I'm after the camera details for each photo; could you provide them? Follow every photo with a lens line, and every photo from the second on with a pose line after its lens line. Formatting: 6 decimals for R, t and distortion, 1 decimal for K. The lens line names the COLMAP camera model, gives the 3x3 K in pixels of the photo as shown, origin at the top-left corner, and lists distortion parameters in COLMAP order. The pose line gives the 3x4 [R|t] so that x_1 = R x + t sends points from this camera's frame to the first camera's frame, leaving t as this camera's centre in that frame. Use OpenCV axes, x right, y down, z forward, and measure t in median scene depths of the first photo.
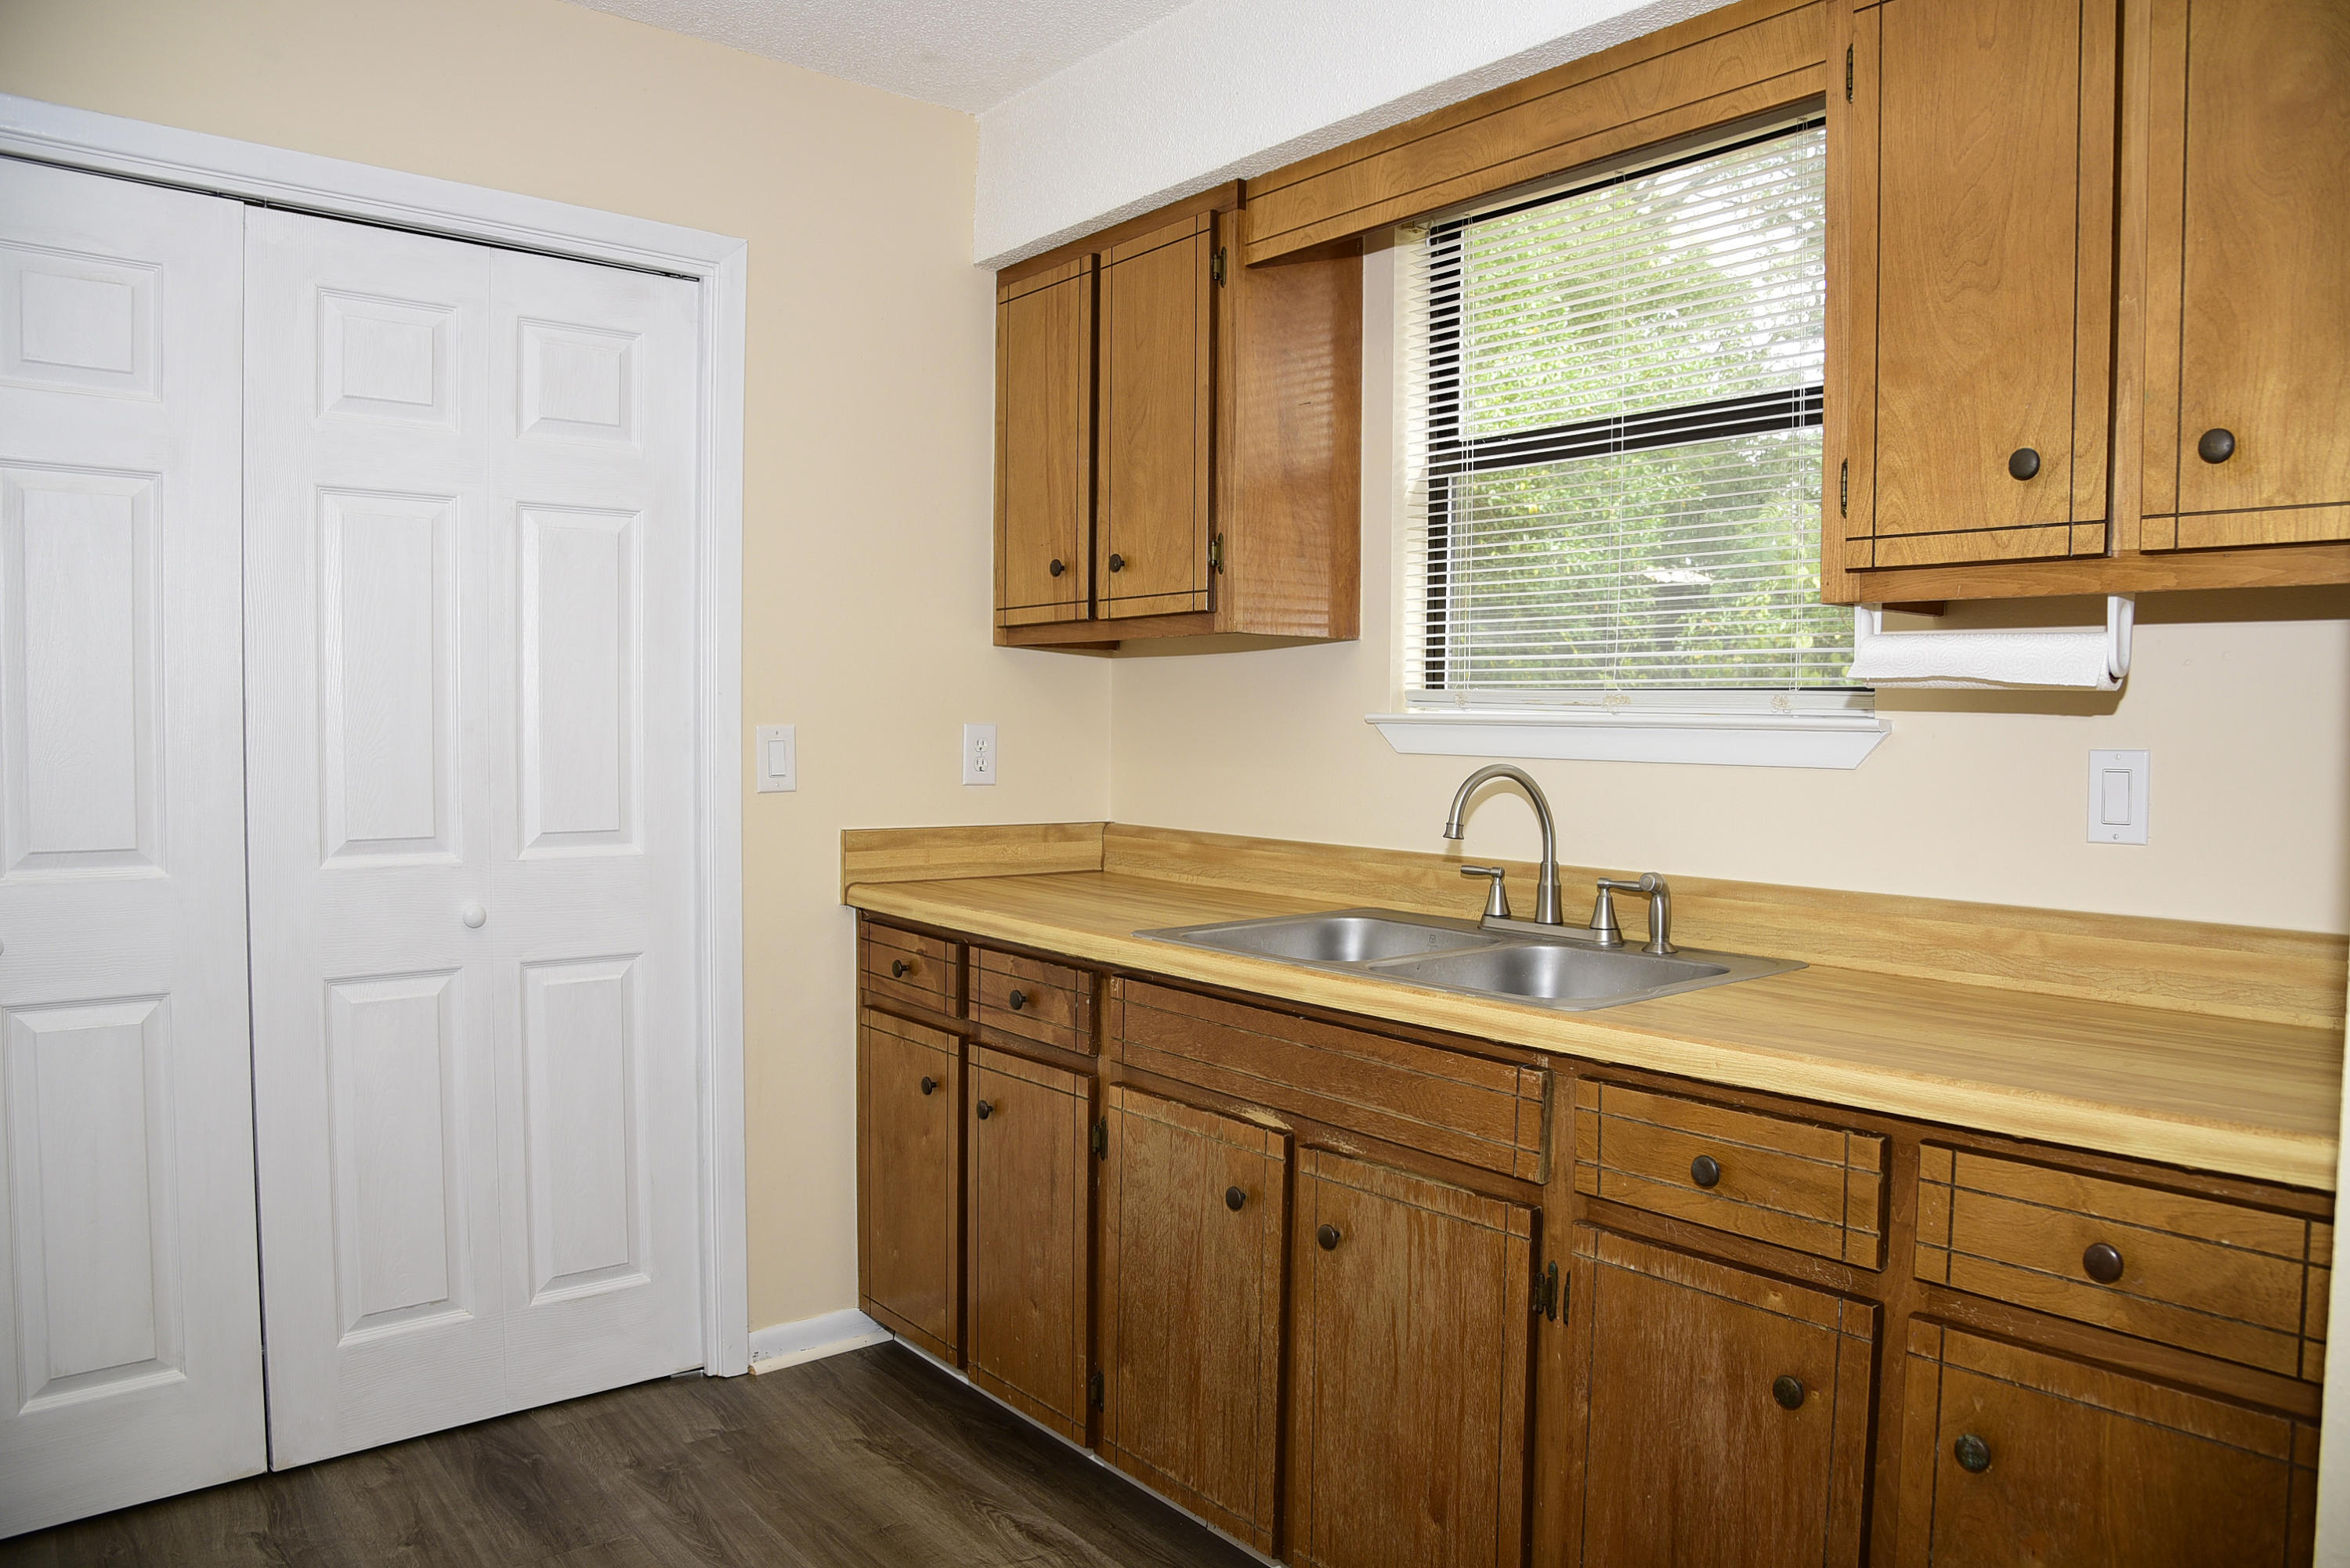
lens RADIAL K [[1586.7, 0, 1161.6], [0, 1586.7, 798.8], [0, 0, 1]] dist [-0.110866, 0.057660]
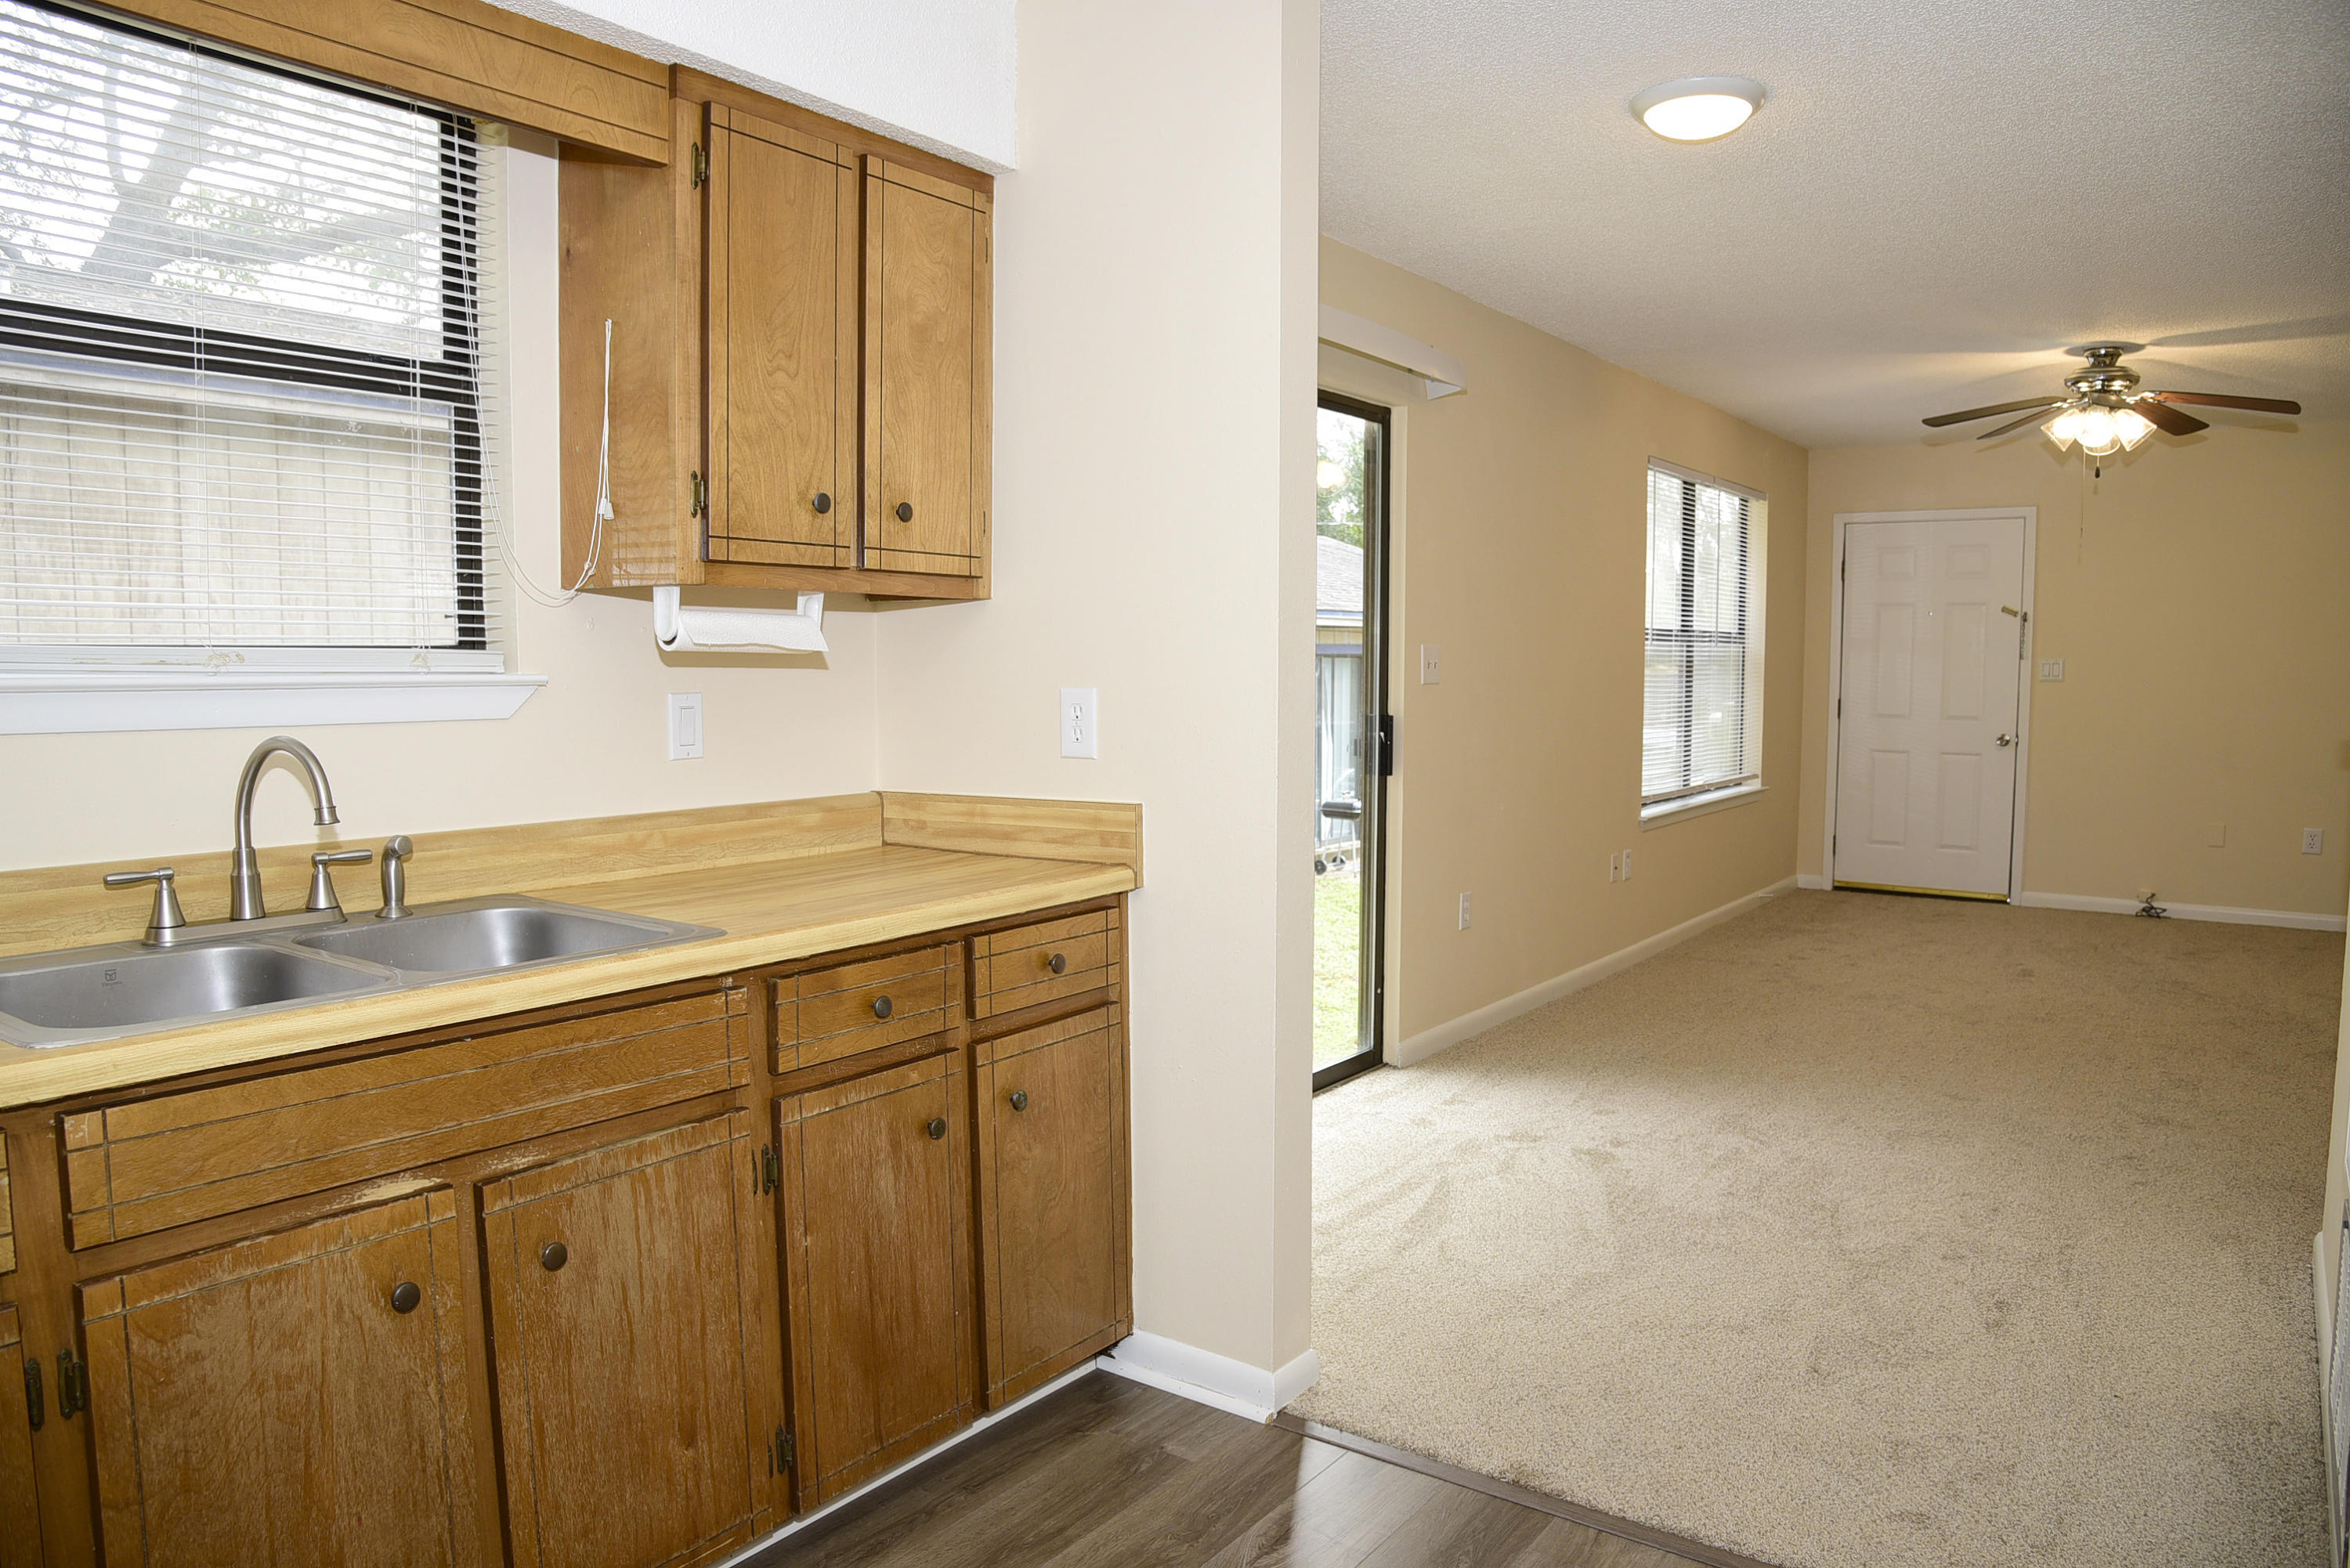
lens RADIAL K [[1586.7, 0, 1161.6], [0, 1586.7, 798.8], [0, 0, 1]] dist [-0.110866, 0.057660]
pose [[-0.248918, -0.092164, 0.964129, -0.841120], [0.044379, 0.993331, 0.106413, -0.065836], [-0.967507, 0.069276, -0.243168, 0.878175]]
